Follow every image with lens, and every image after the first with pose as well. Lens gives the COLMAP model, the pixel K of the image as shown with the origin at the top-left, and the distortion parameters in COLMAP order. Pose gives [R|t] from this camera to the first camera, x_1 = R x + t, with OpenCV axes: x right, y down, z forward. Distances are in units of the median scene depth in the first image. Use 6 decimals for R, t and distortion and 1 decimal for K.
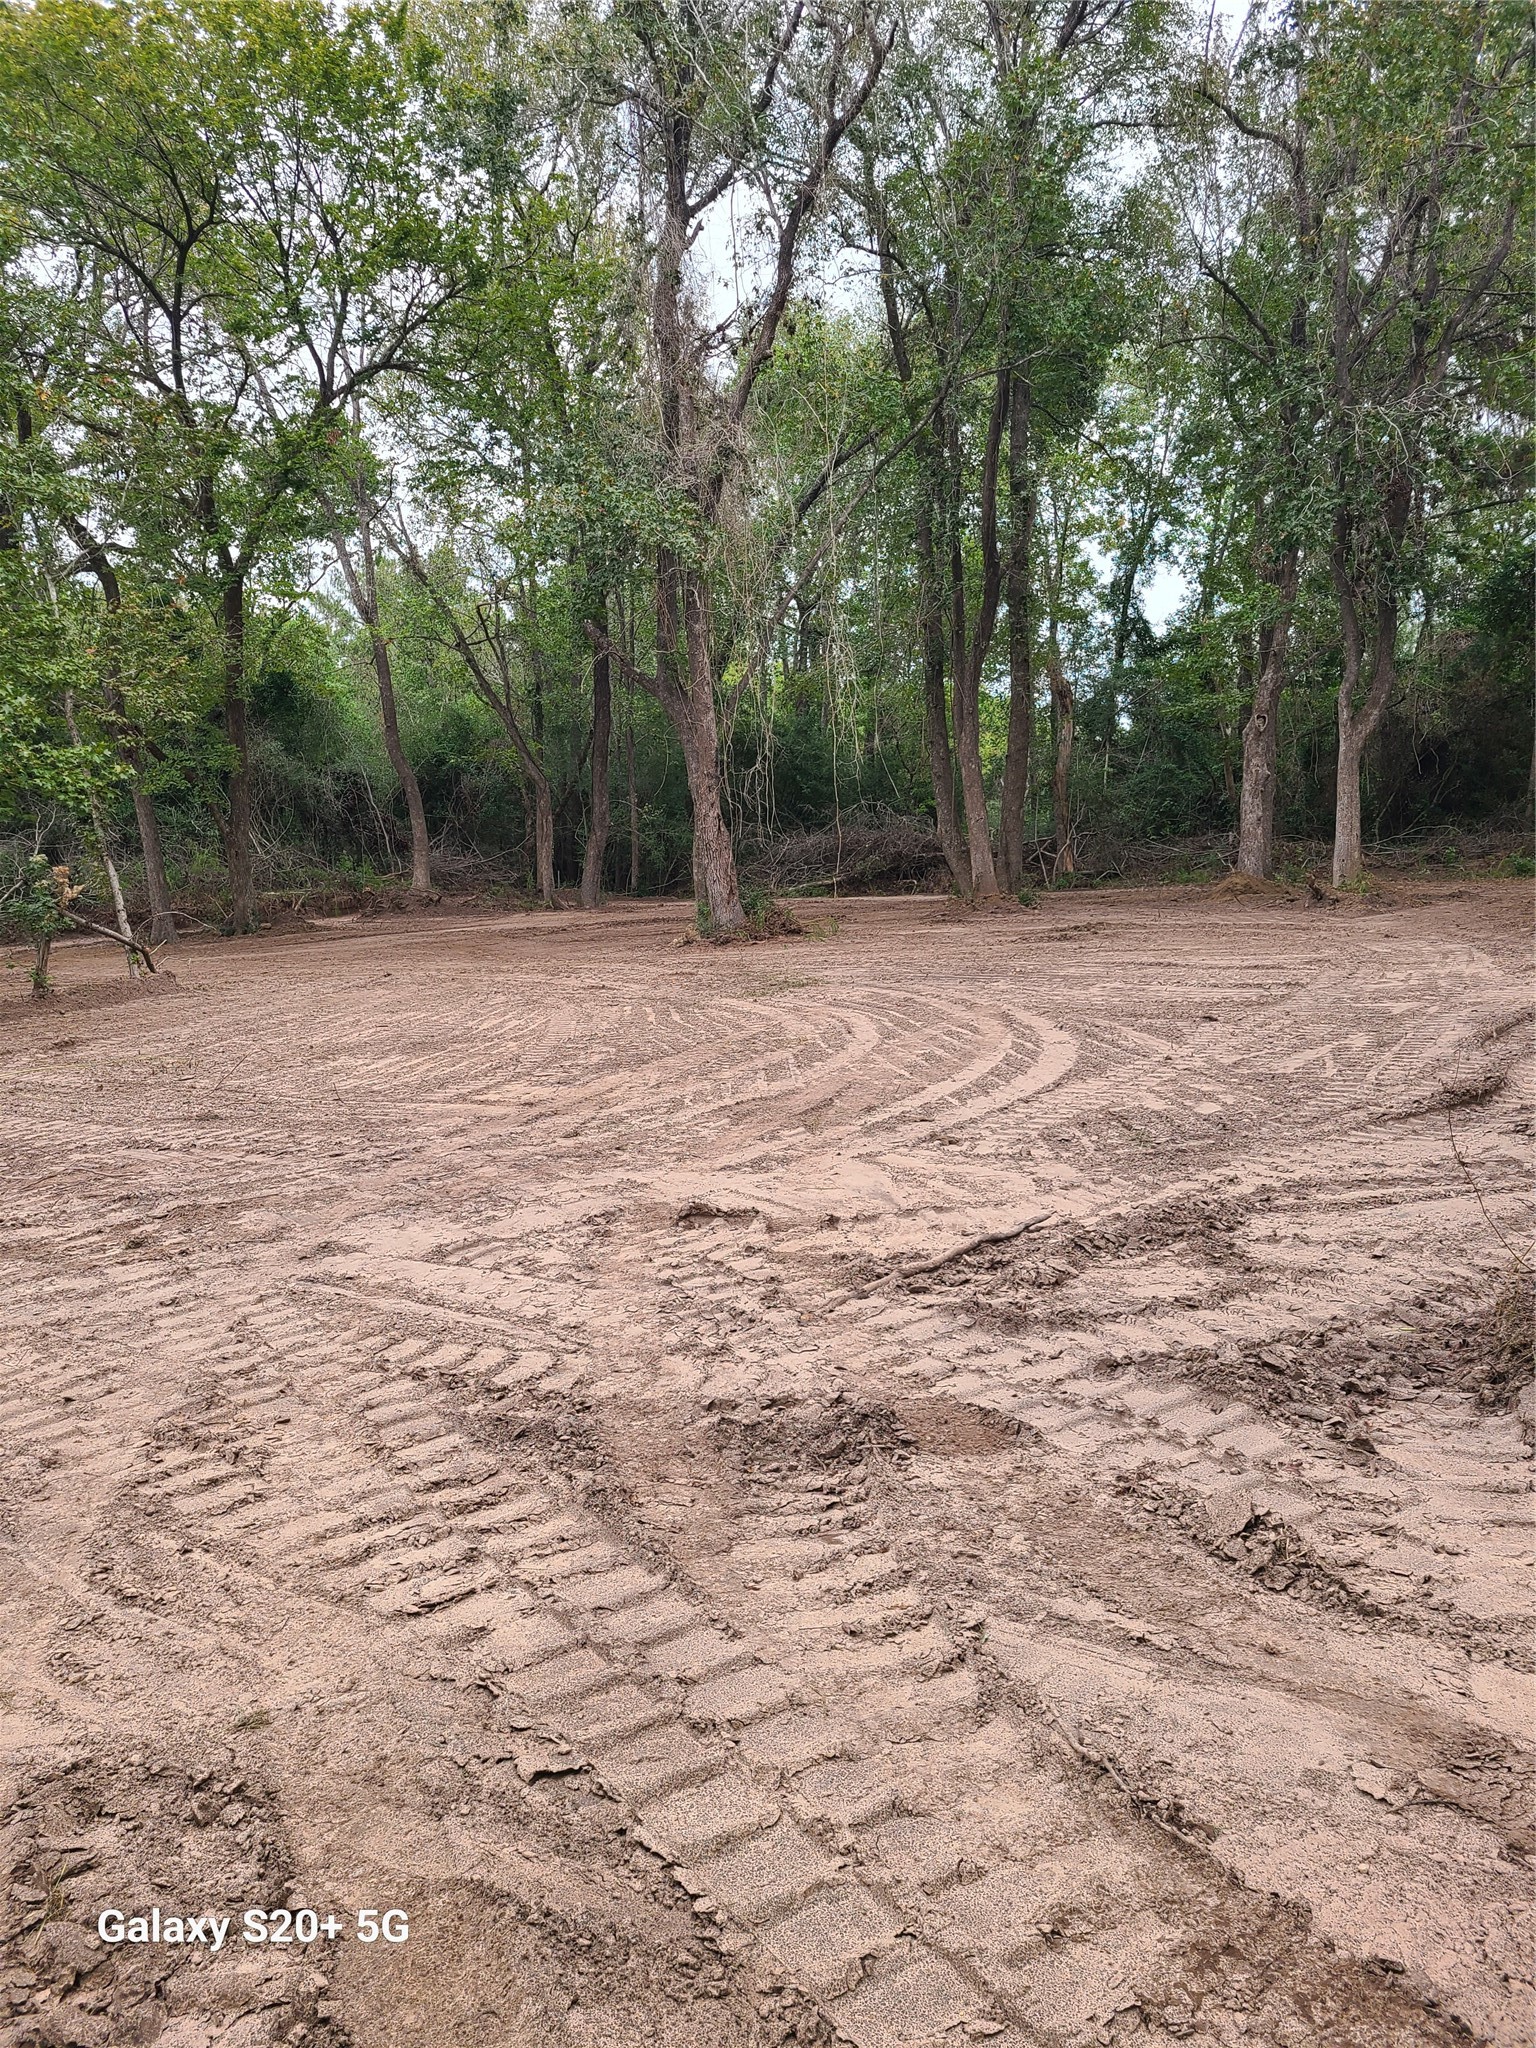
lens RADIAL K [[1547.3, 0, 739.7], [0, 1547.3, 1034.7], [0, 0, 1]] dist [0.062396, -0.045614]
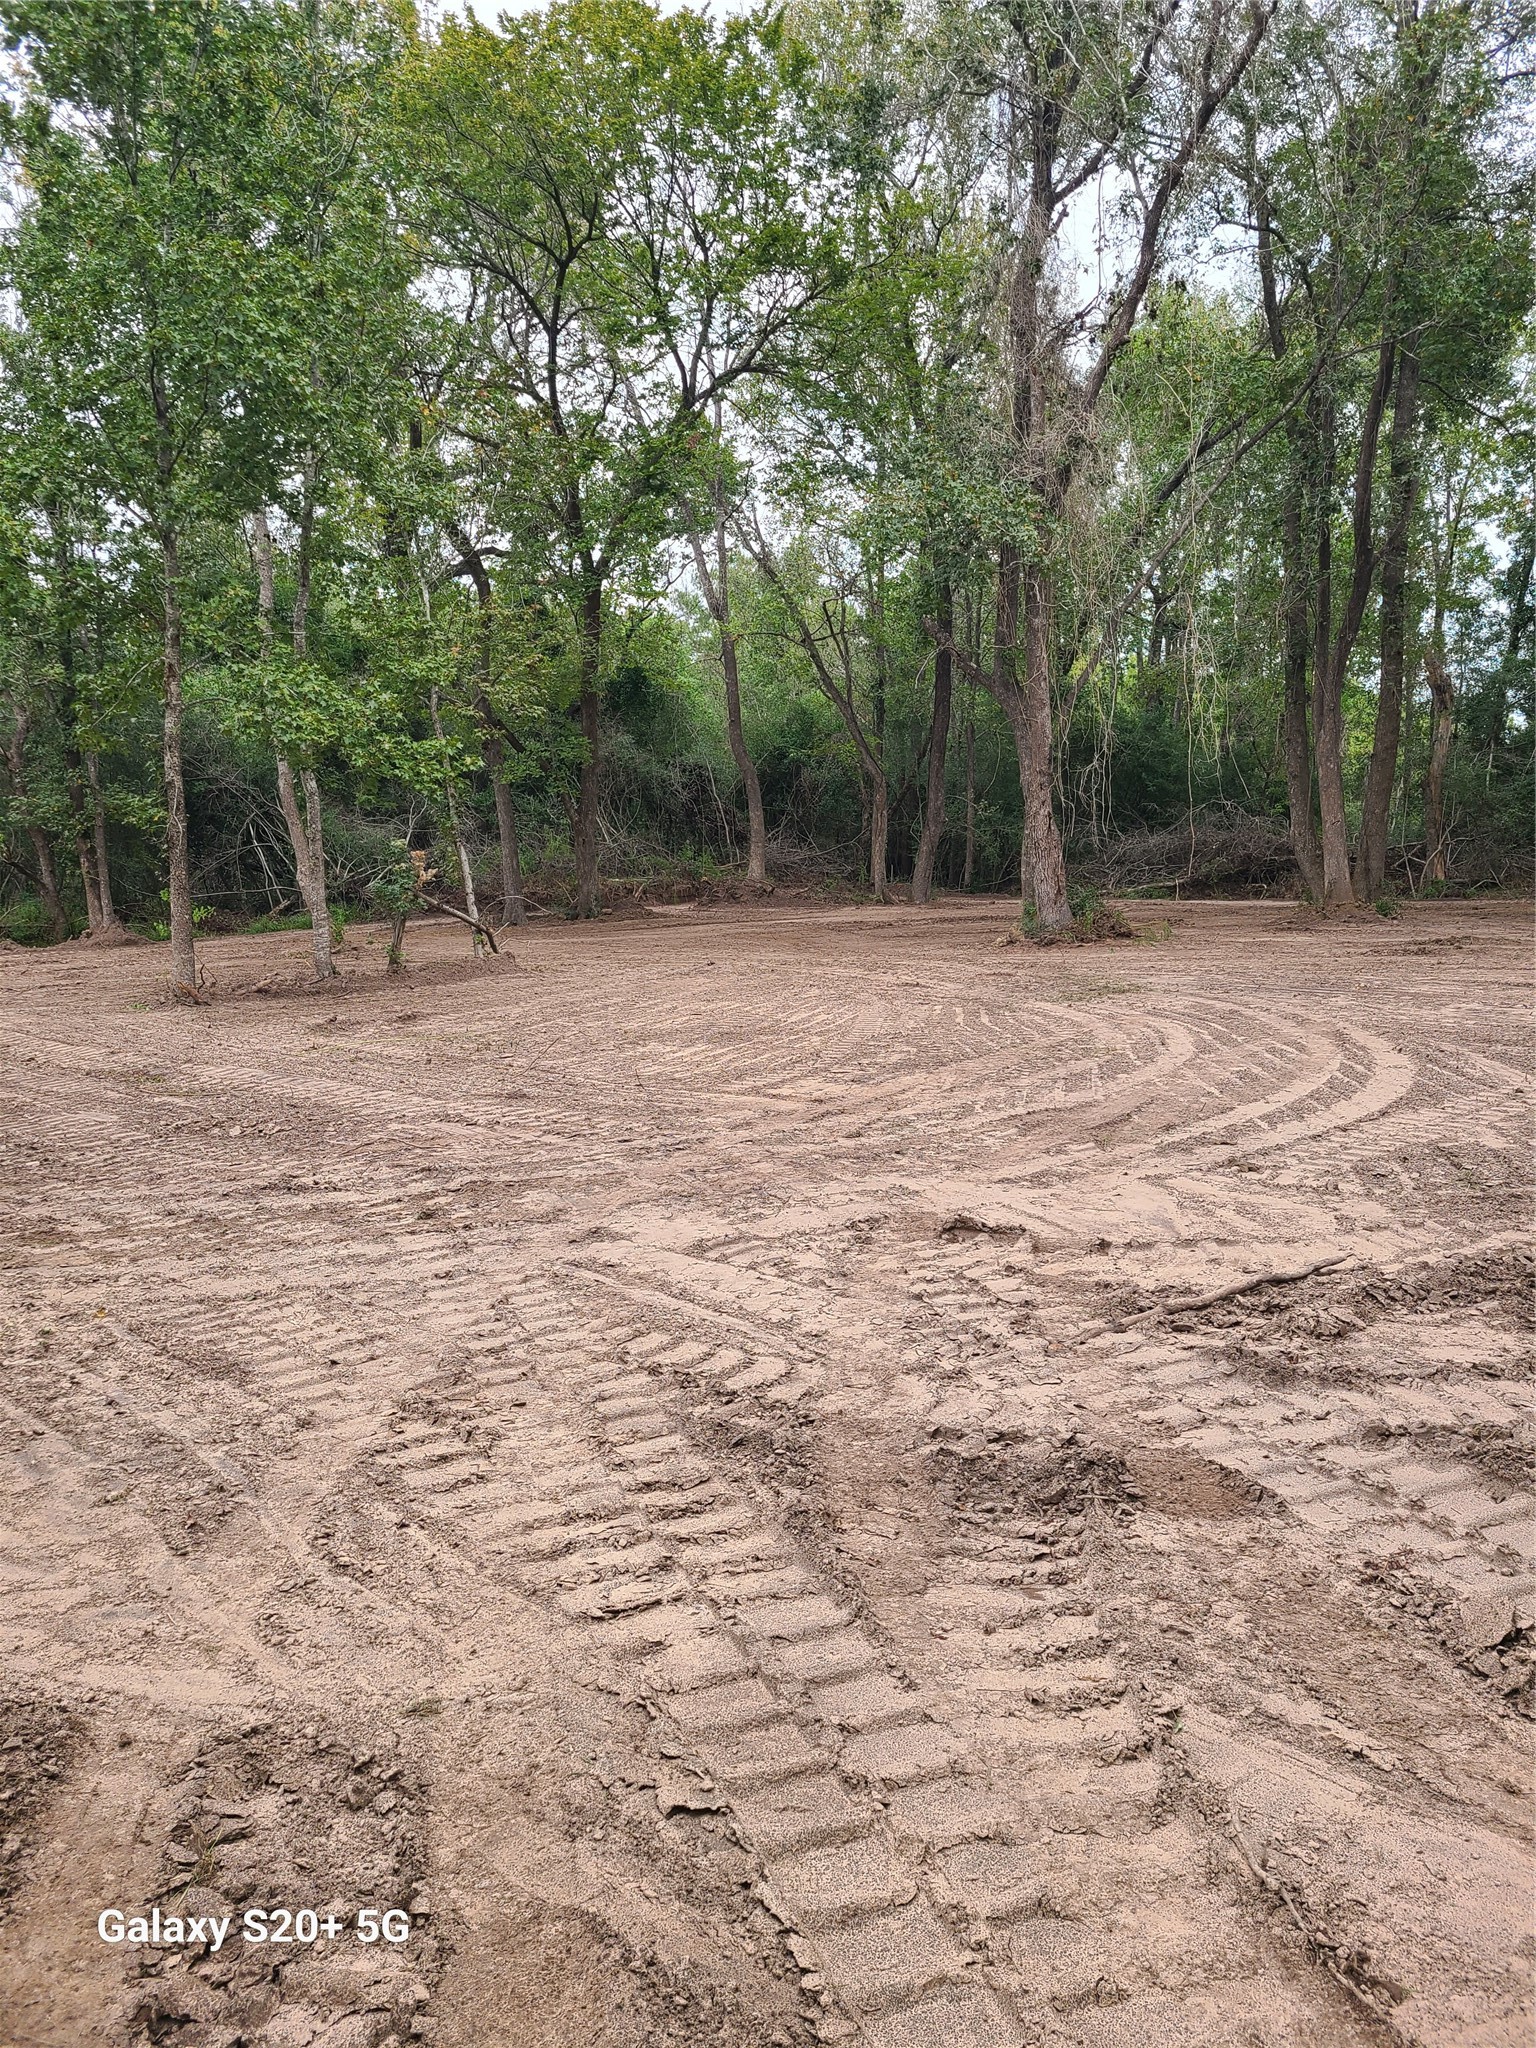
lens RADIAL K [[1547.3, 0, 762.8], [0, 1547.3, 1024.1], [0, 0, 1]] dist [0.062396, -0.045614]
pose [[0.978807, 0.047104, -0.199296, 0.015772], [-0.047686, 0.998861, 0.001880, -0.003041], [0.199157, 0.007664, 0.979938, 0.009047]]
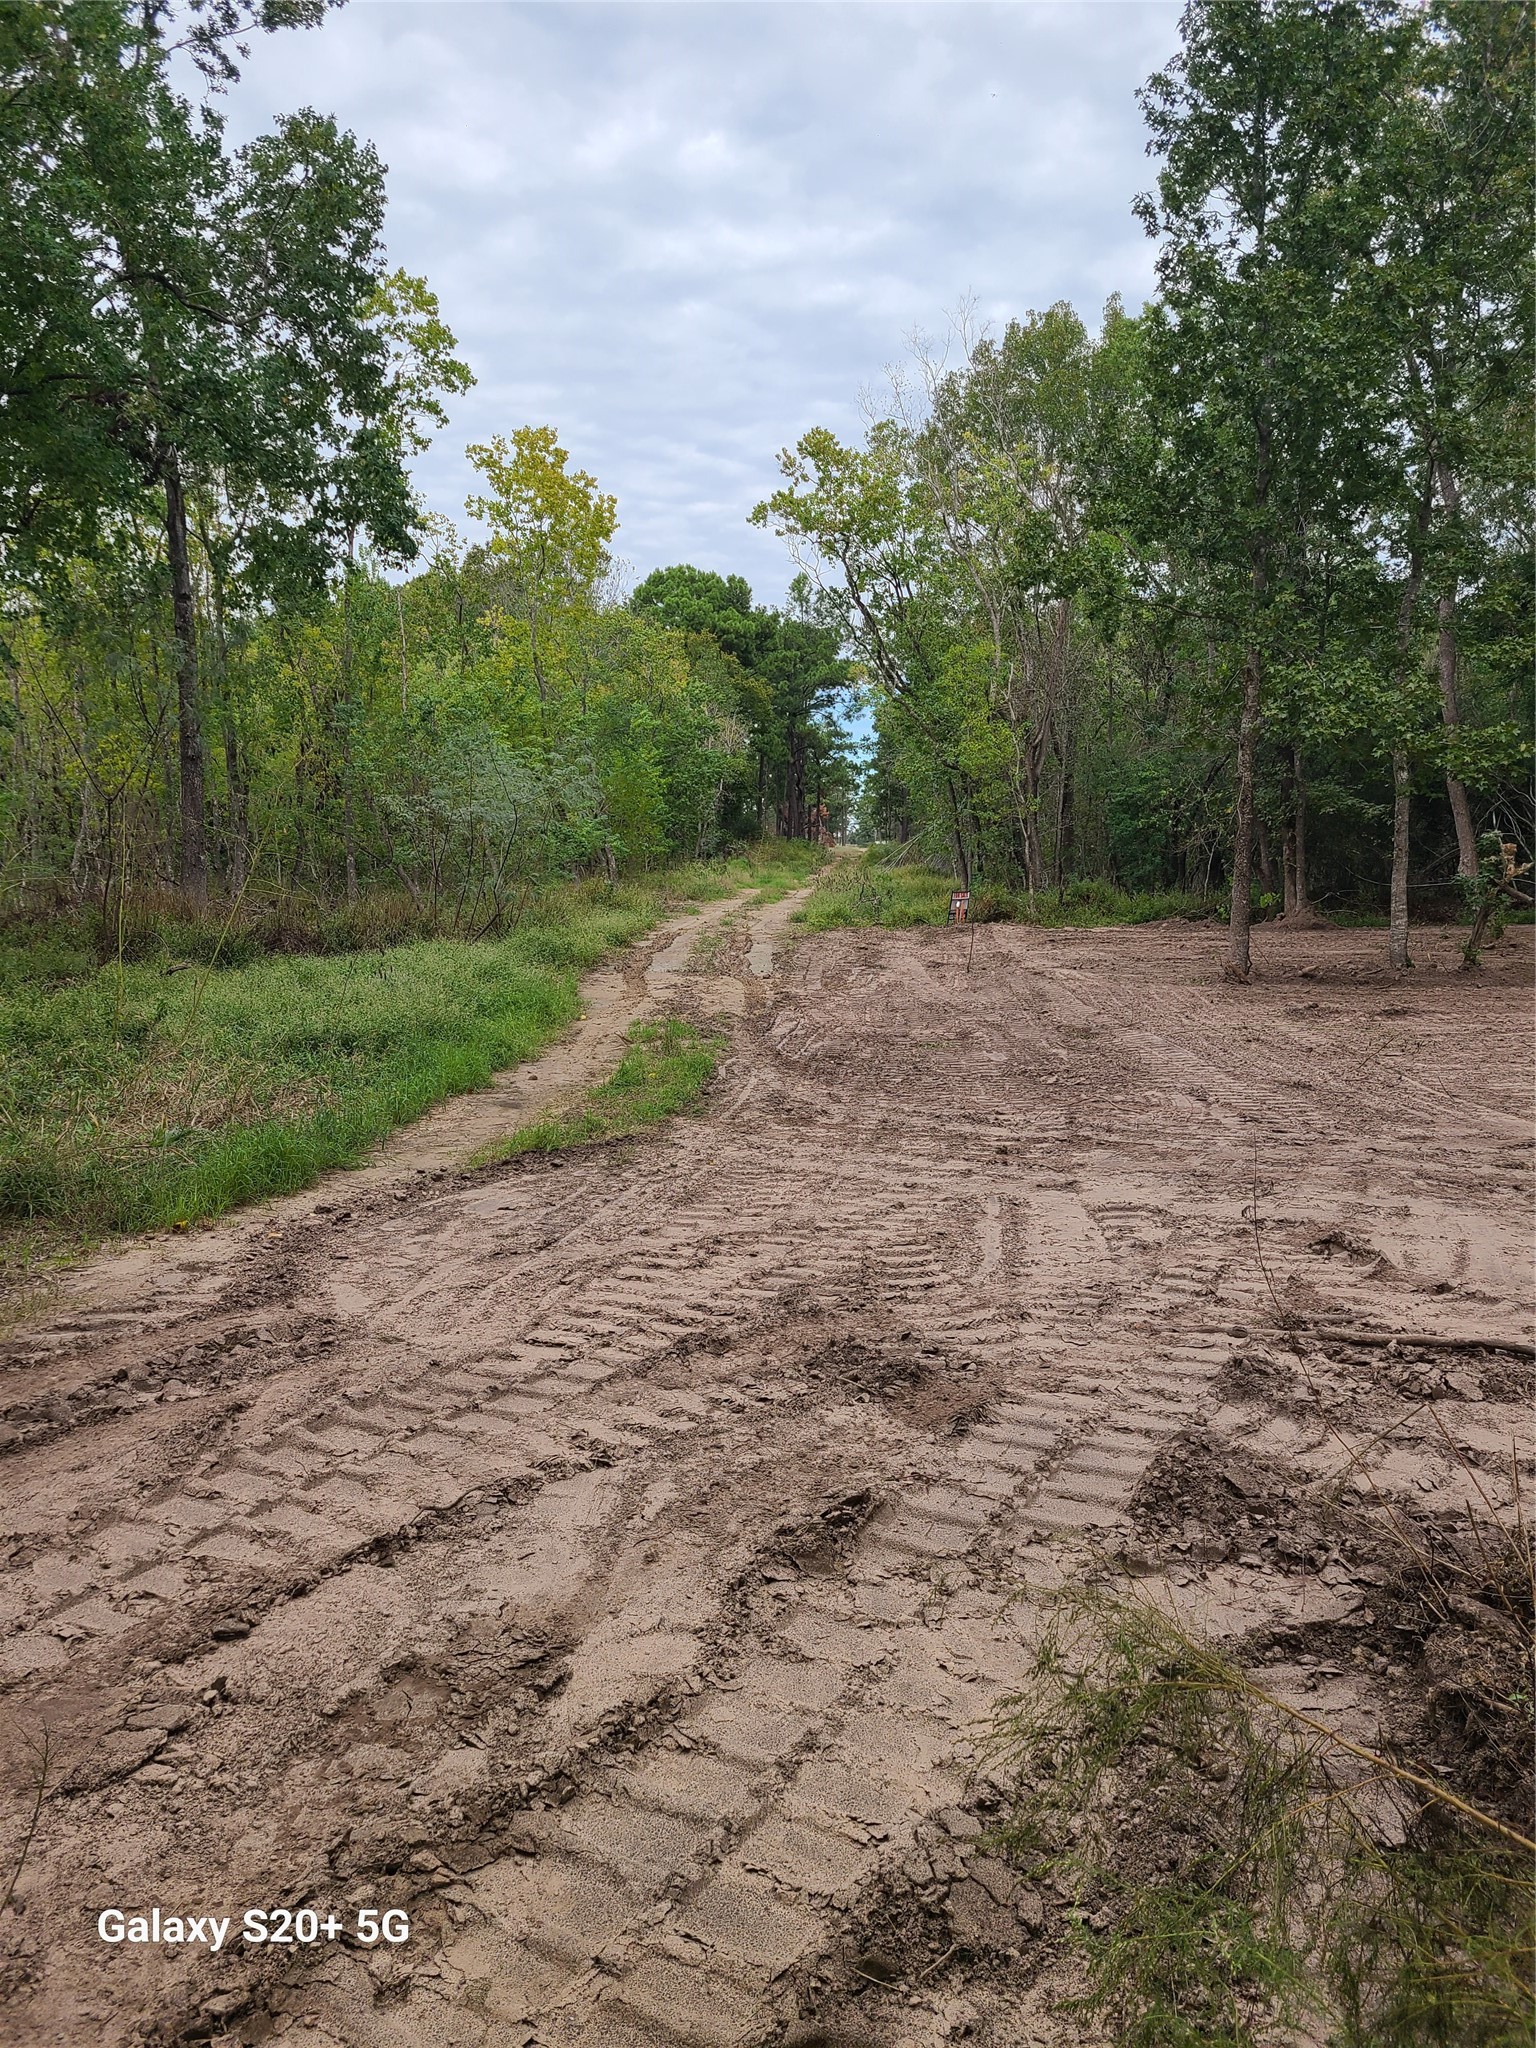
lens RADIAL K [[1547.3, 0, 771.2], [0, 1547.3, 1021.5], [0, 0, 1]] dist [0.062396, -0.045614]
pose [[0.495330, 0.141151, -0.857161, 0.239804], [-0.129842, 0.987657, 0.087608, -0.023818], [0.858946, 0.067900, 0.507544, 0.099800]]
